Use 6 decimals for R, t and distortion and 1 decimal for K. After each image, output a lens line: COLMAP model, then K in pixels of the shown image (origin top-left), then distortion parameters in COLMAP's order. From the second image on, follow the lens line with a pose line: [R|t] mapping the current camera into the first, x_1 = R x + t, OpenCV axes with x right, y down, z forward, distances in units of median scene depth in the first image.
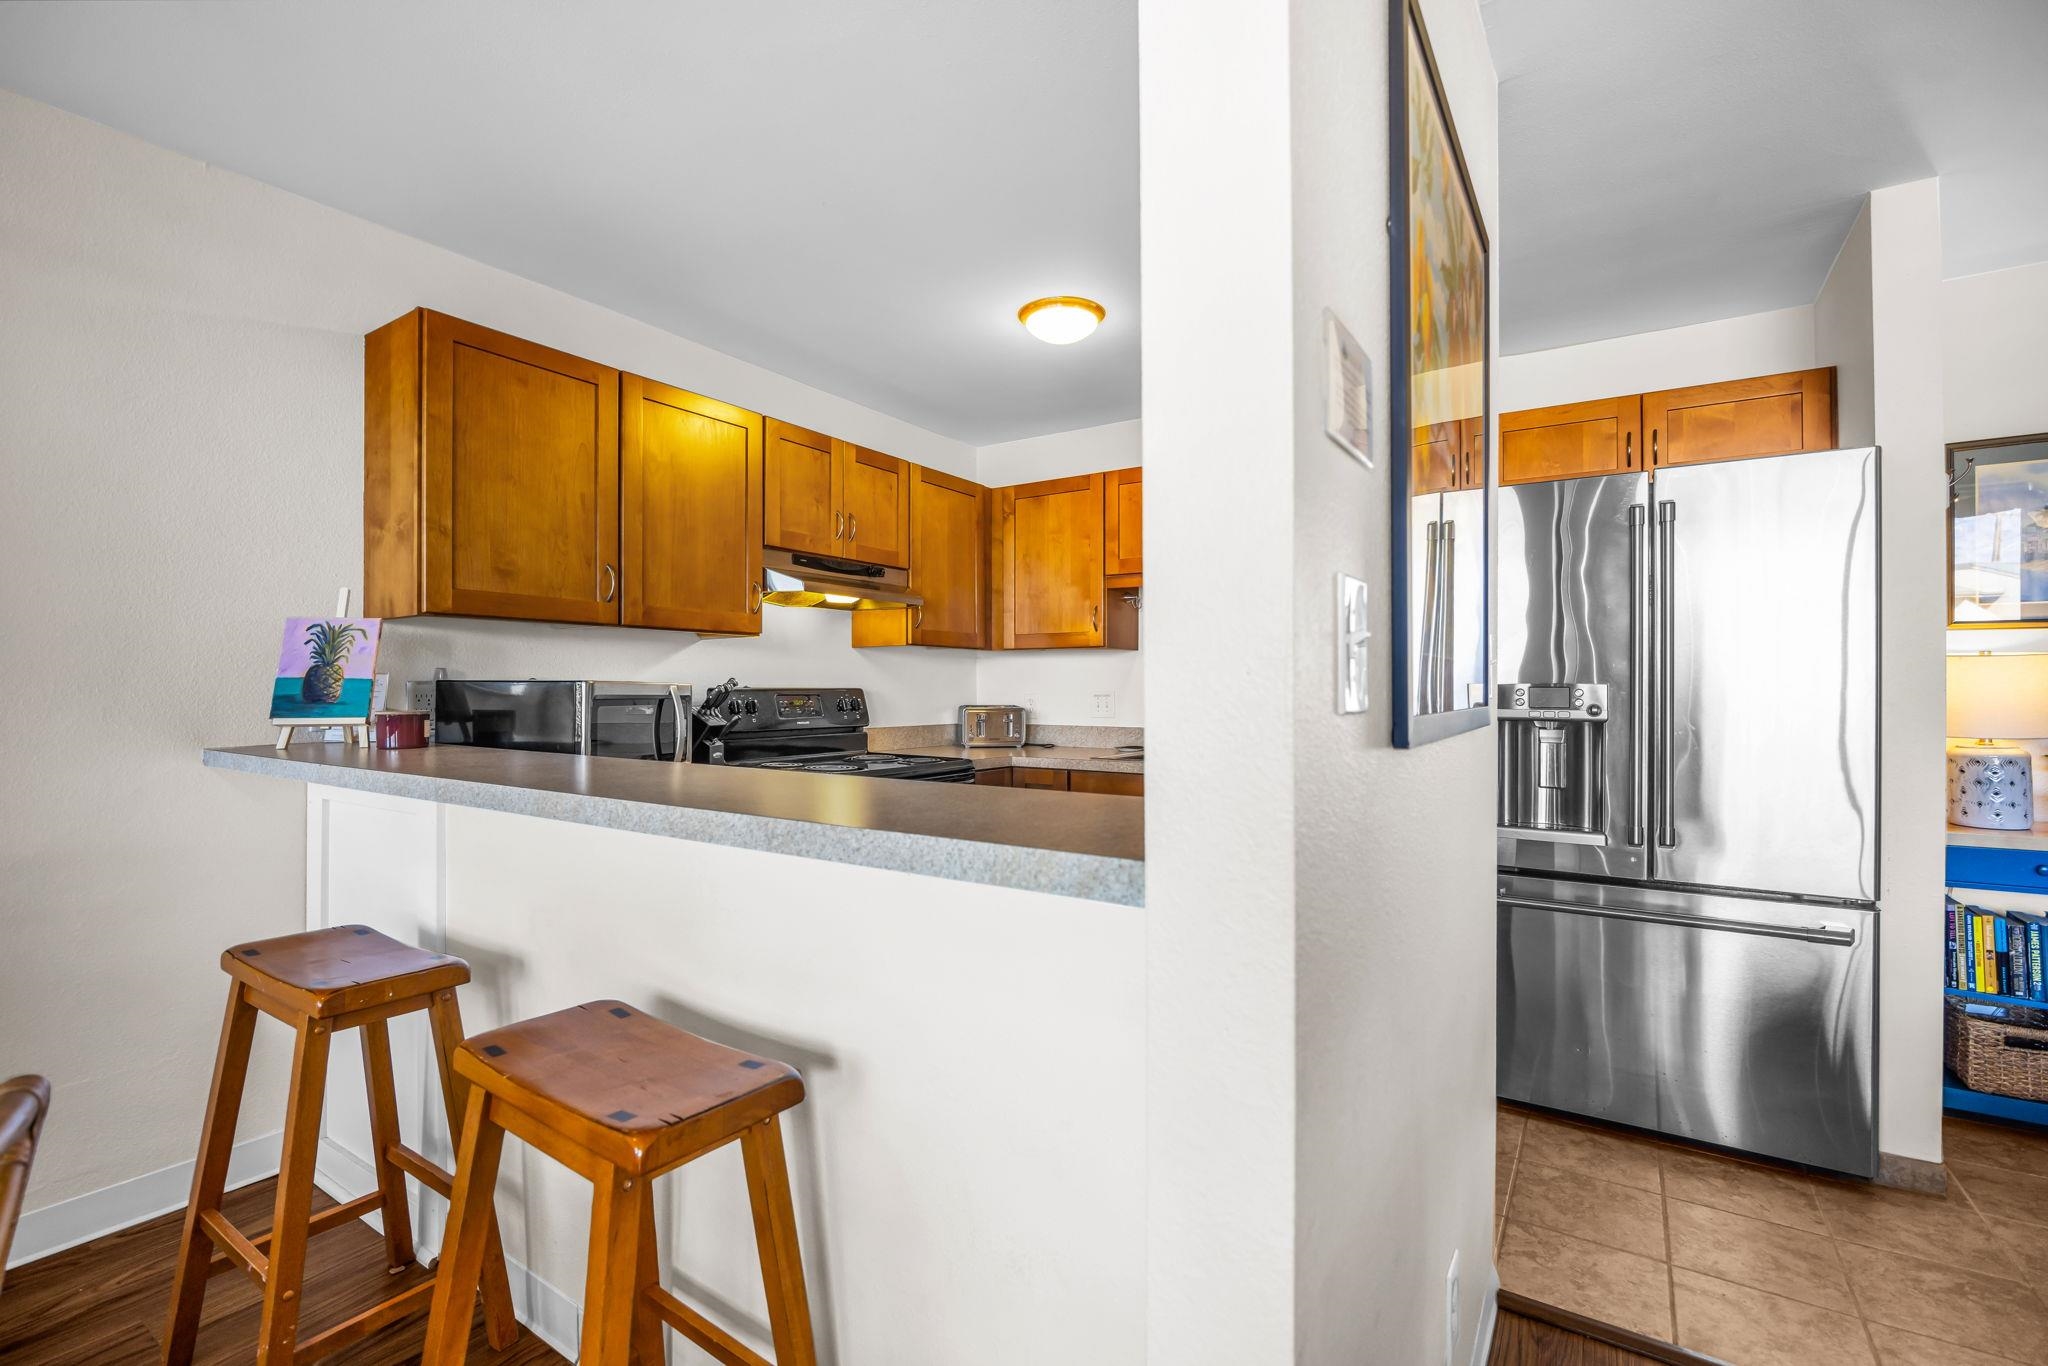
lens RADIAL K [[899.9, 0, 1013.8], [0, 899.9, 688.5], [0, 0, 1]] dist [-0.017390, 0.000956]
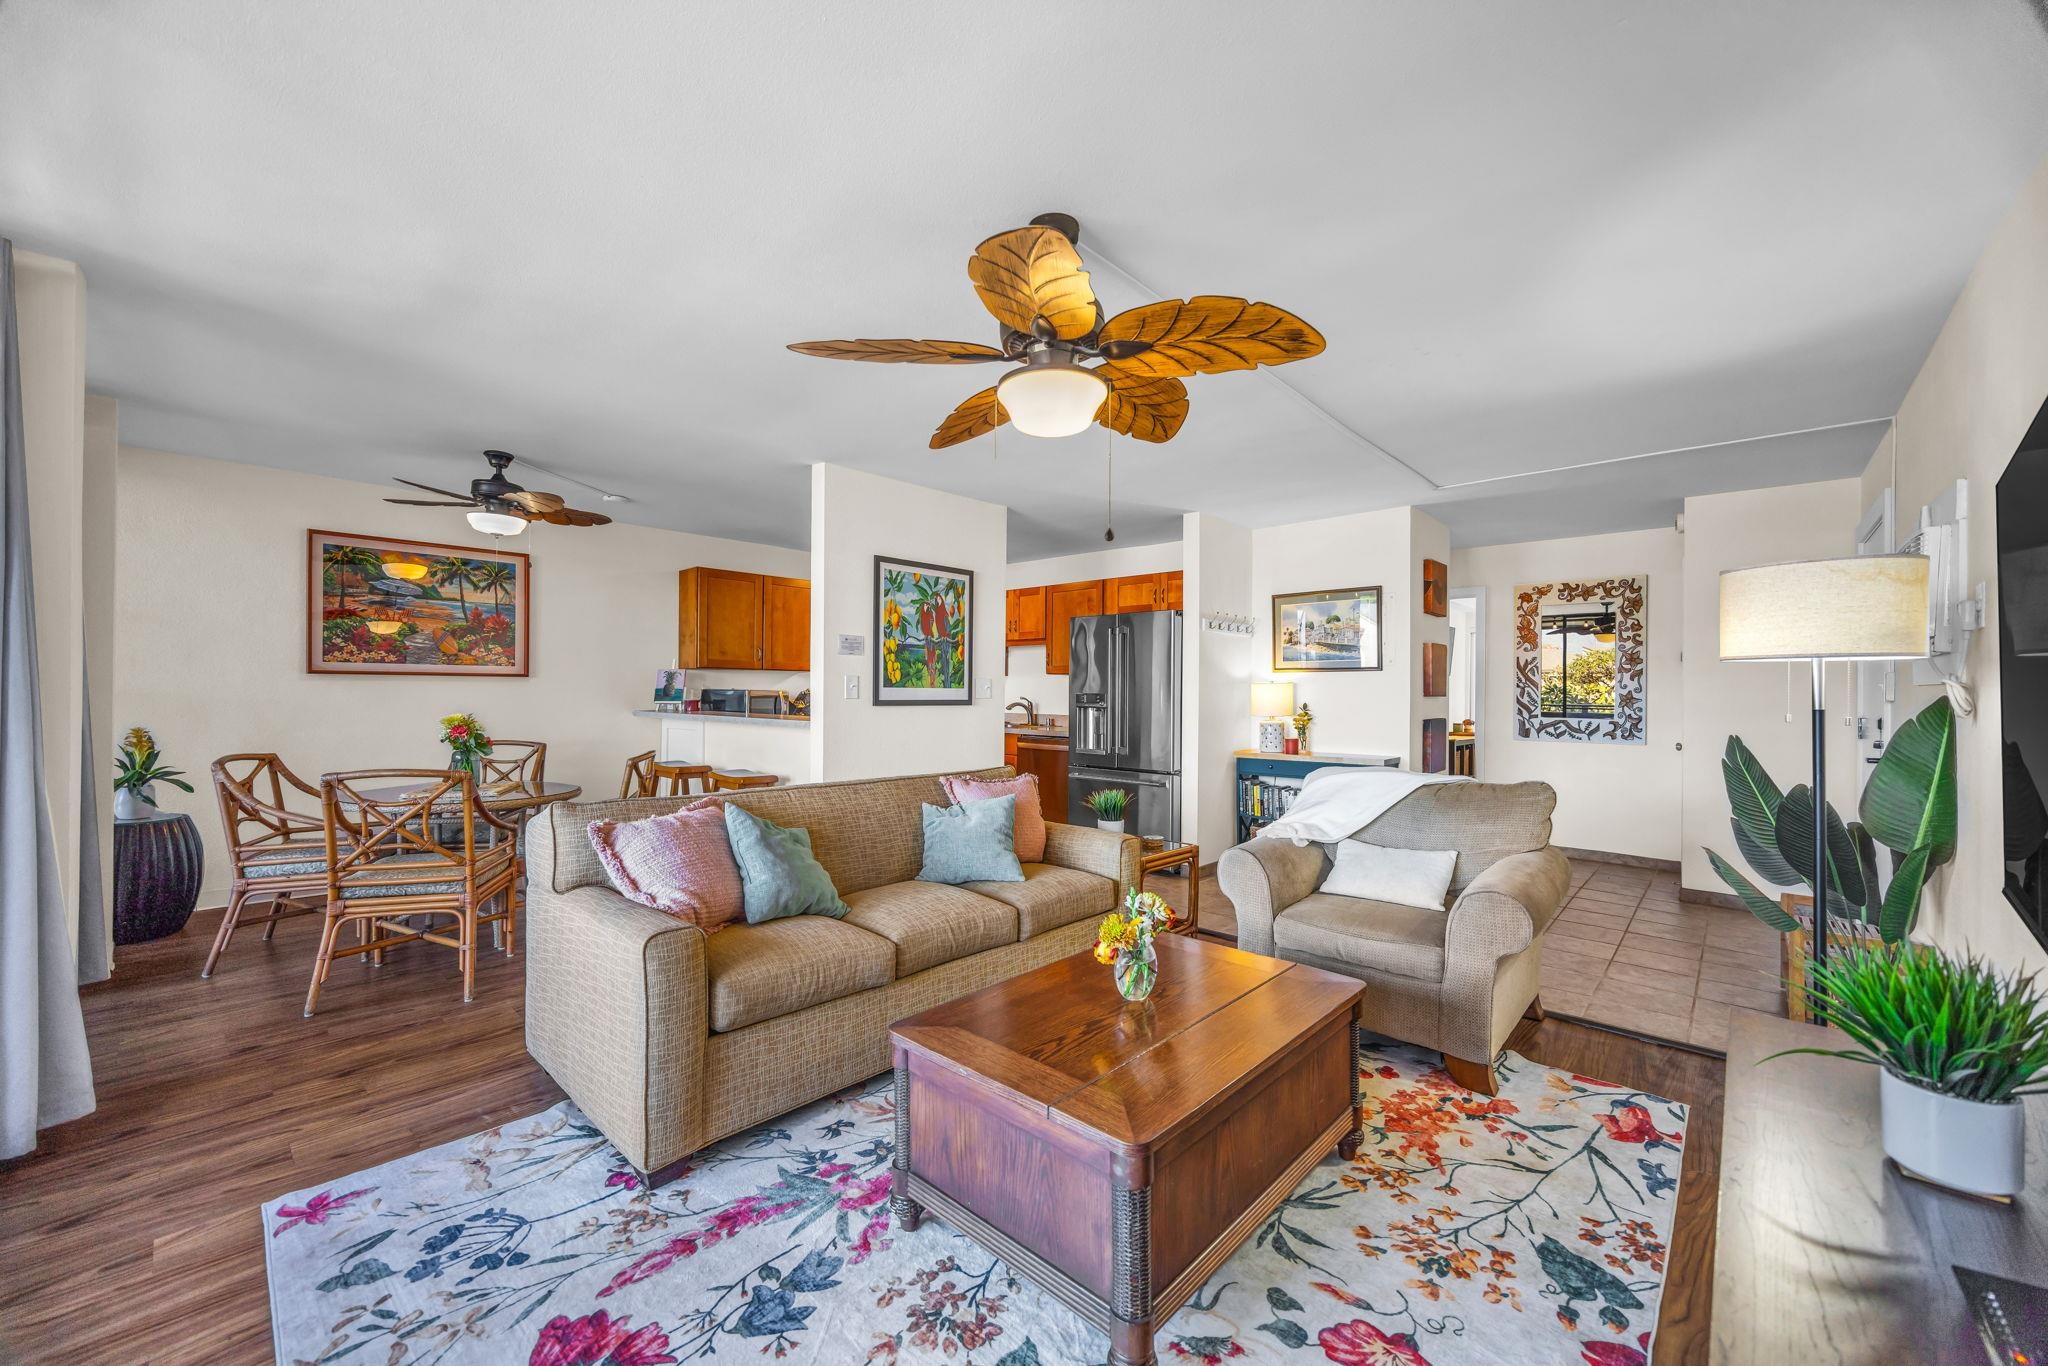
lens RADIAL K [[773.4, 0, 1025.7], [0, 773.4, 690.4], [0, 0, 1]] dist [-0.007984, 0.000040]
pose [[0.988748, 0.007114, -0.149419, 0.706727], [-0.007499, 0.999970, -0.002013, -0.007485], [0.149400, 0.003111, 0.988772, -1.213237]]
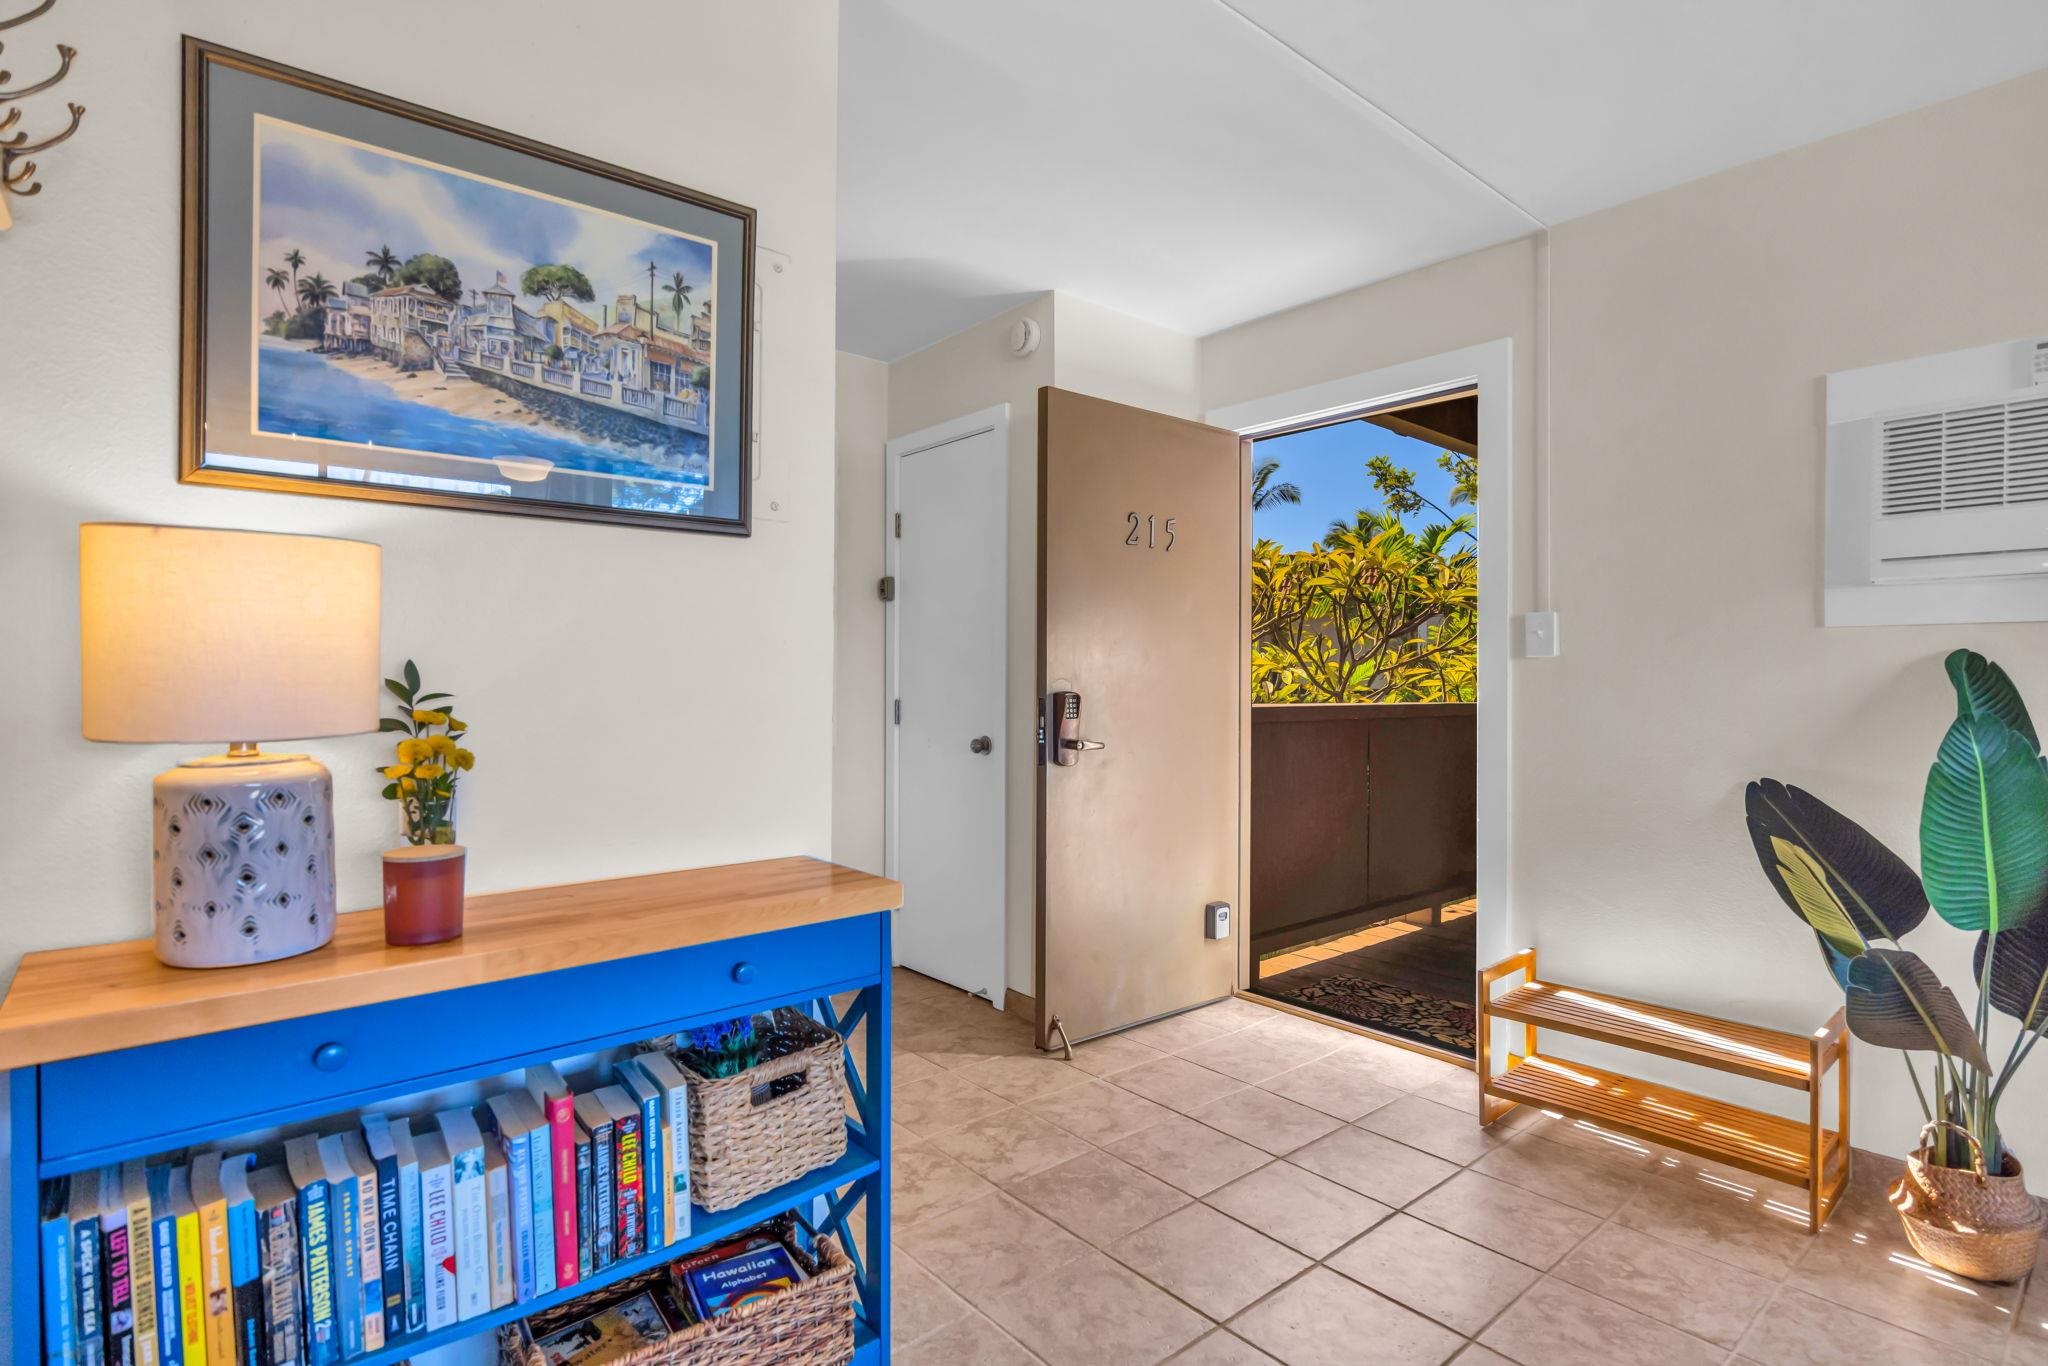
lens RADIAL K [[1001.5, 0, 1018.1], [0, 1001.5, 680.9], [0, 0, 1]] dist [-0.017019, -0.000709]
pose [[0.271862, -0.000941, 0.962336, 0.719098], [-0.009748, 0.999946, 0.003732, 0.022257], [-0.962287, -0.010396, 0.271838, 0.499187]]
